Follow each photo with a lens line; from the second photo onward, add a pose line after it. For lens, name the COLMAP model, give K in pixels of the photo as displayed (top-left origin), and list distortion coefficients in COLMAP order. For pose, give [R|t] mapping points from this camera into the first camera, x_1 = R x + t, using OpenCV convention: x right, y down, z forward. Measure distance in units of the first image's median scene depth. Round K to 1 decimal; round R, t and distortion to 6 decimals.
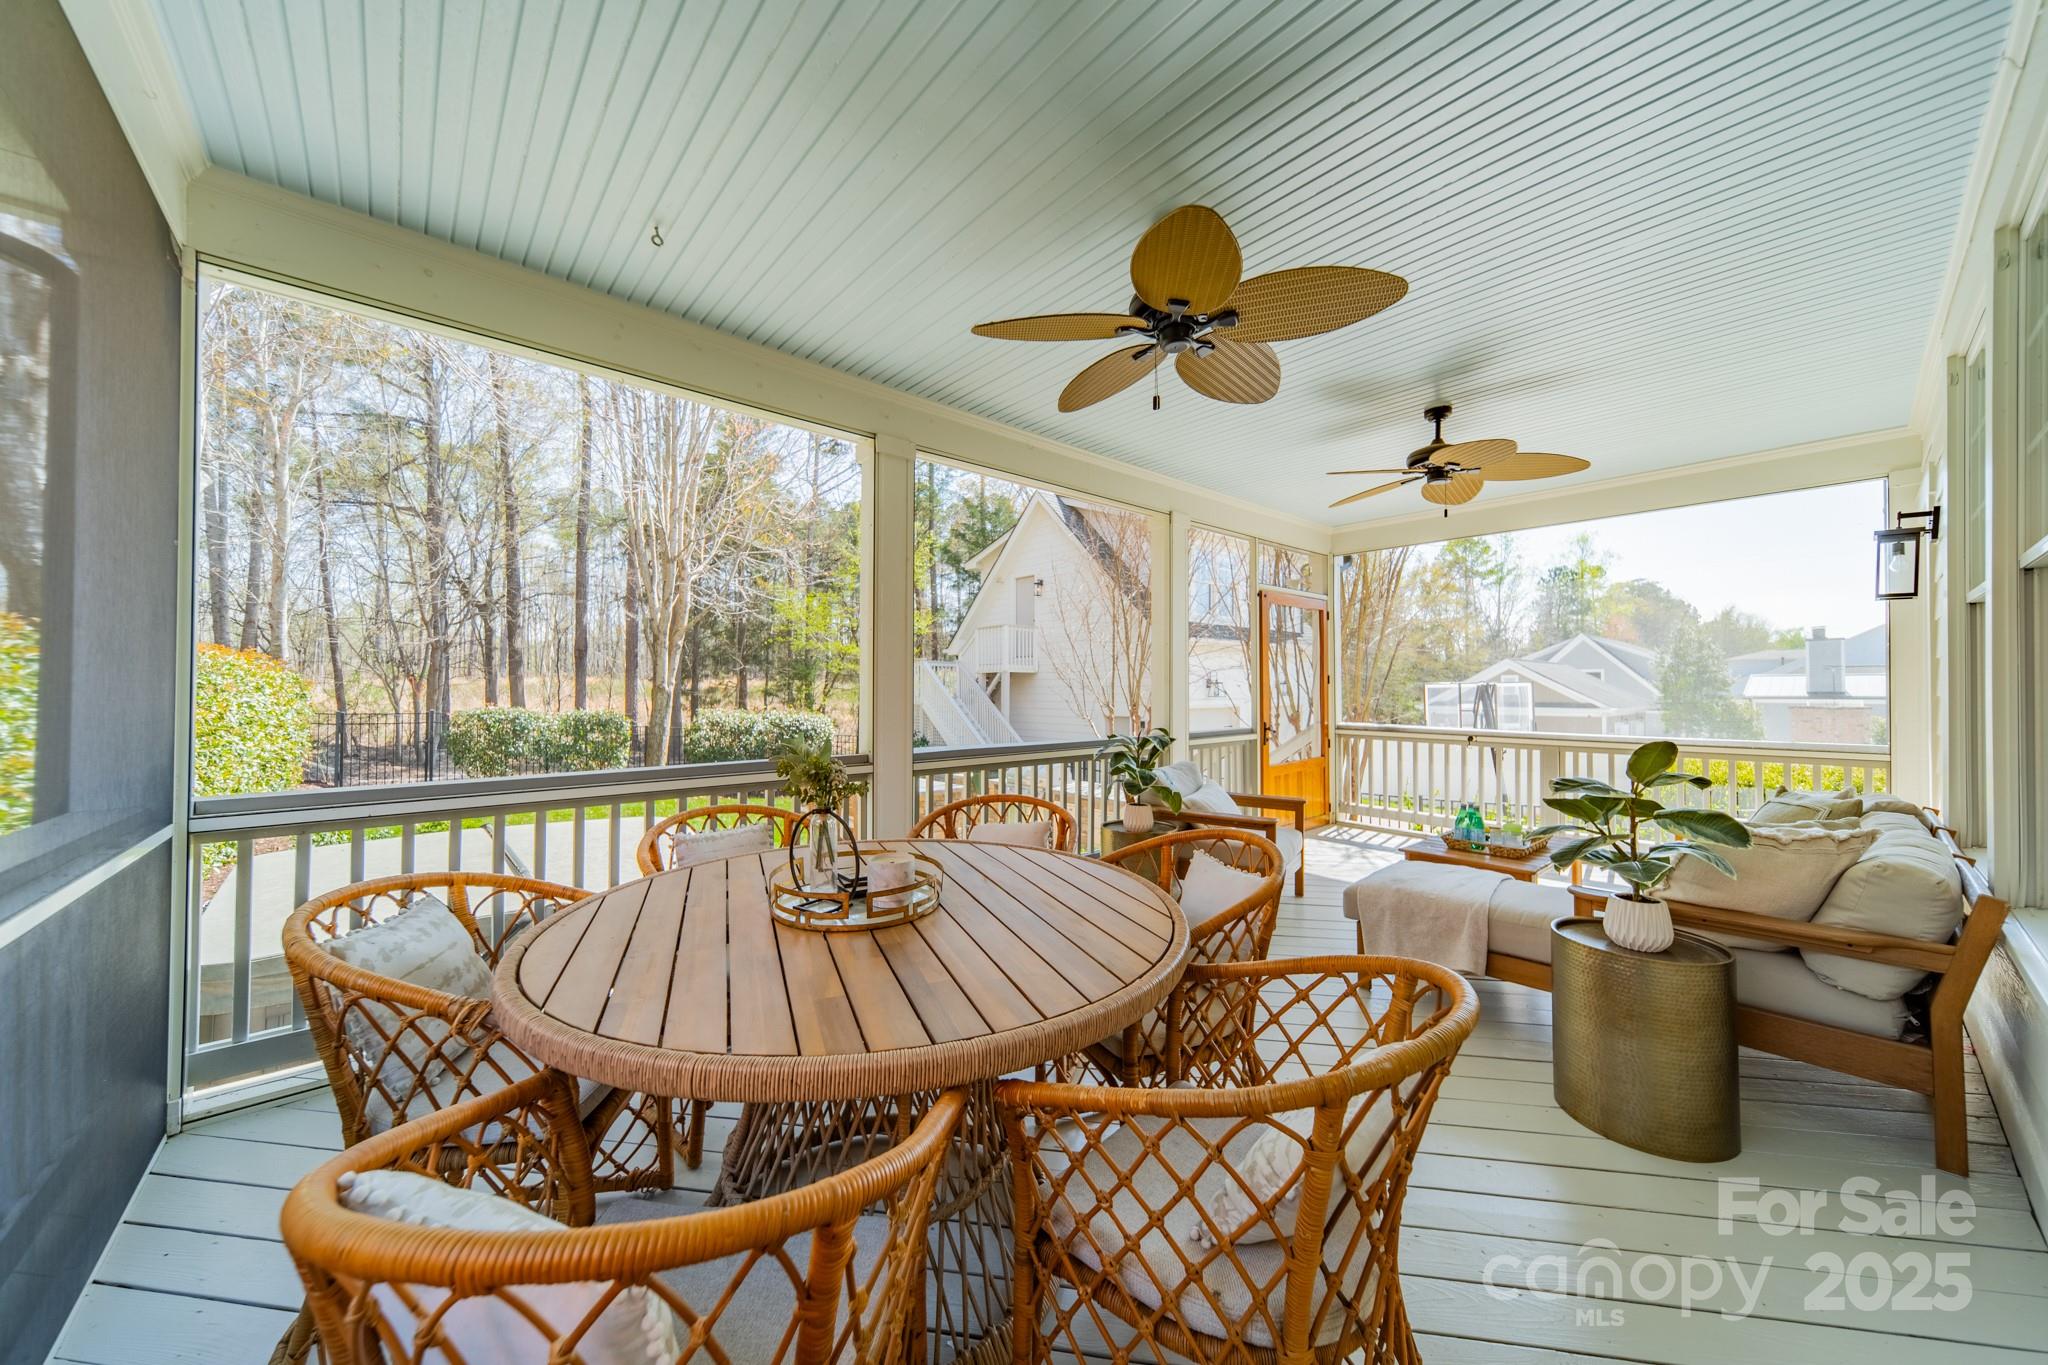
lens RADIAL K [[714.8, 0, 1023.8], [0, 714.8, 688.7], [0, 0, 1]] dist [0.000397, 0.000020]
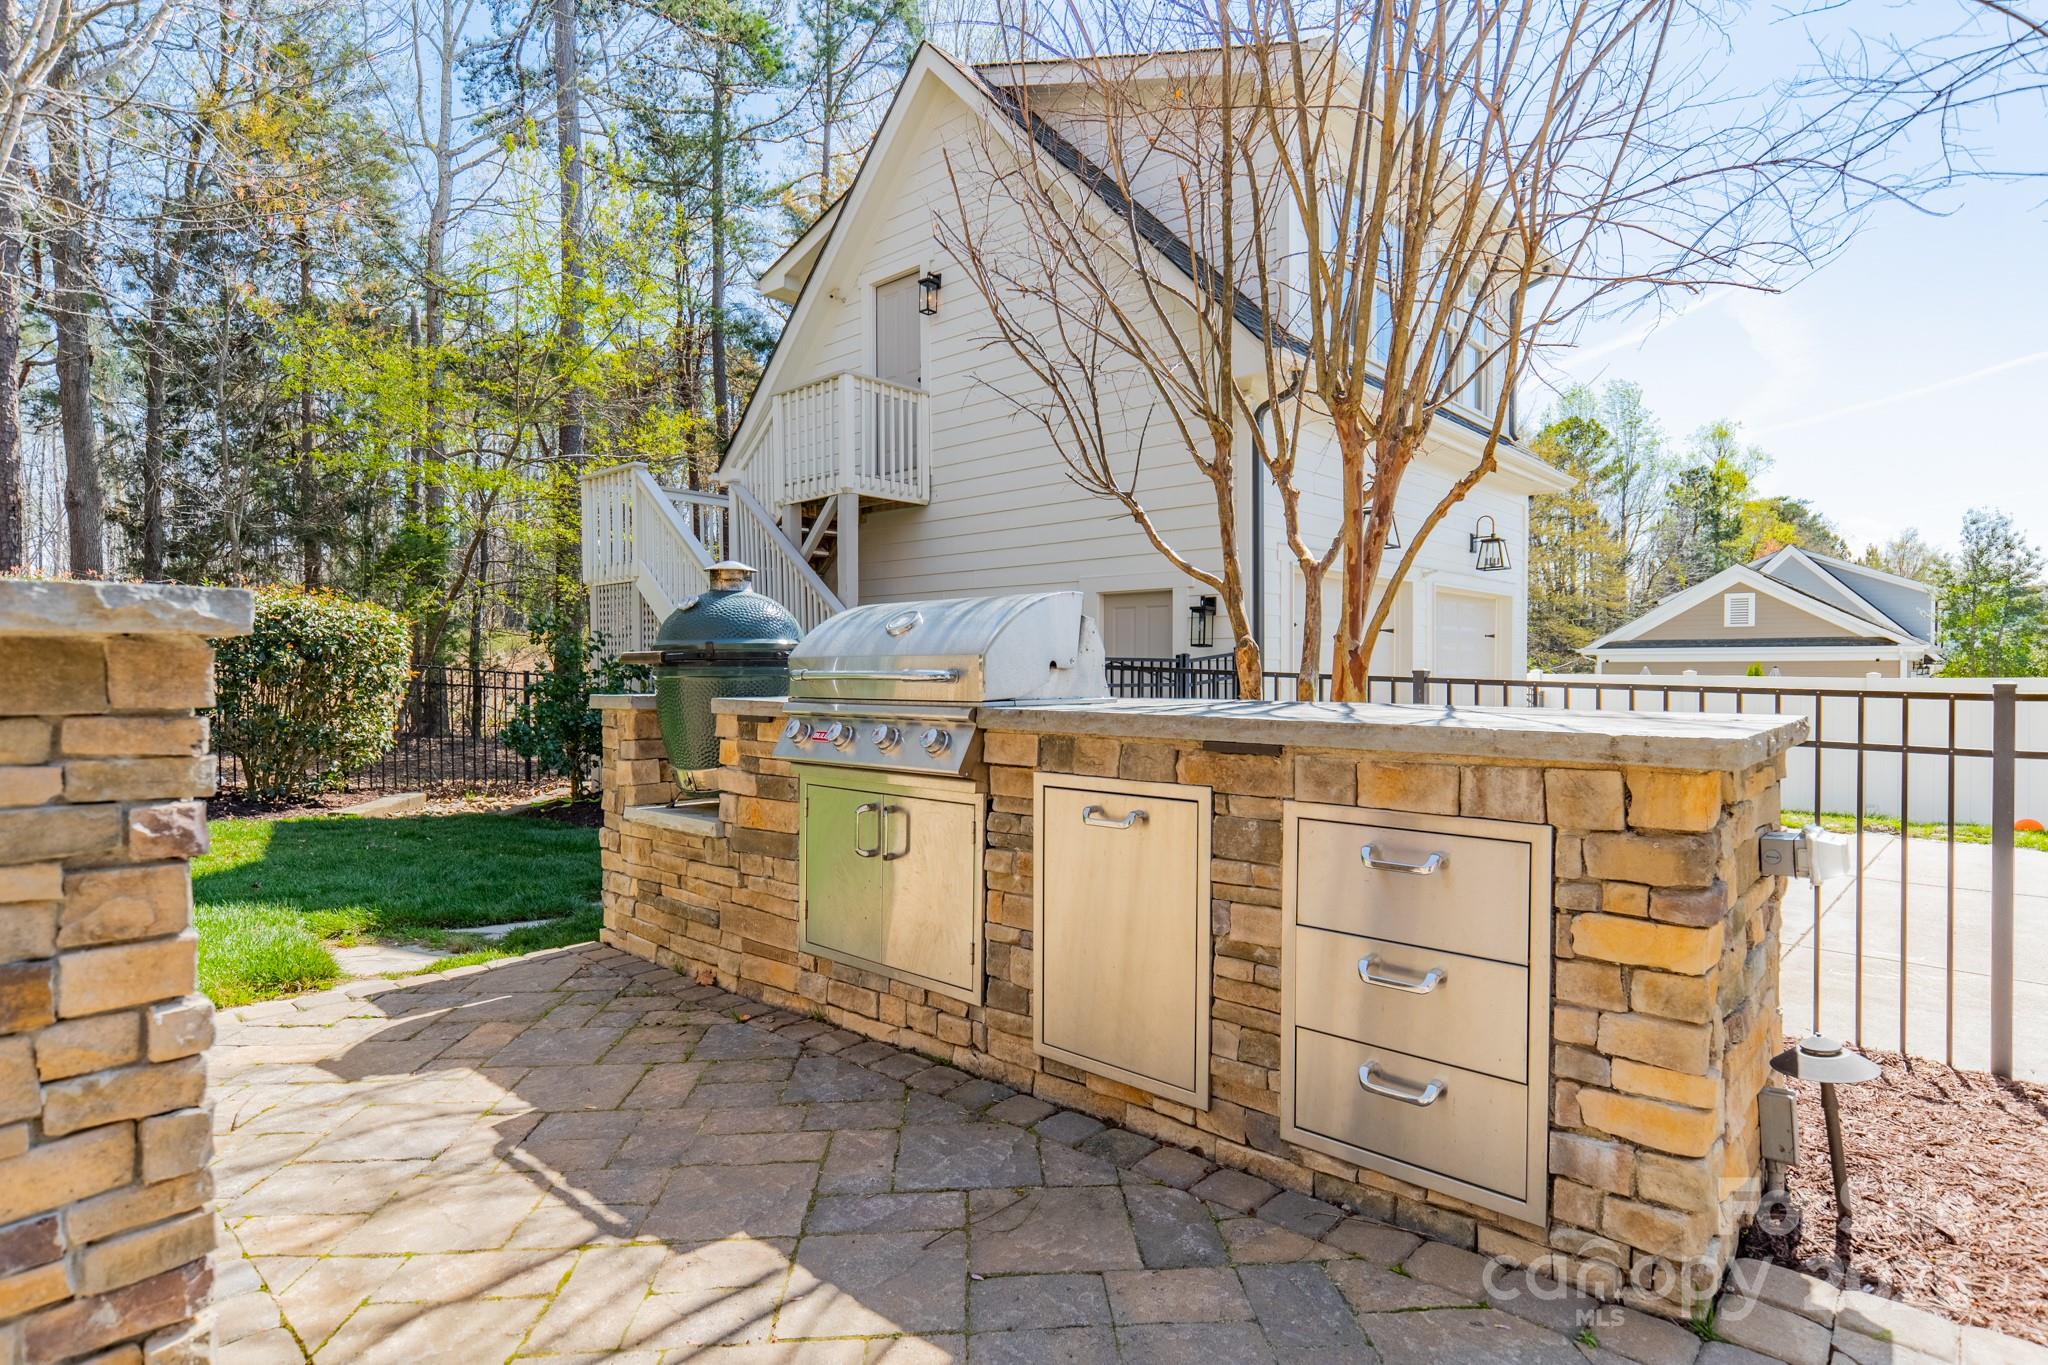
lens RADIAL K [[1051.5, 0, 1023.9], [0, 1051.5, 679.6], [0, 0, 1]] dist [-0.001325, -0.000246]
pose [[0.993522, -0.002770, 0.113607, 0.003668], [0.000909, 0.999865, 0.016430, 0.047528], [-0.113637, -0.016220, 0.993390, 0.273816]]
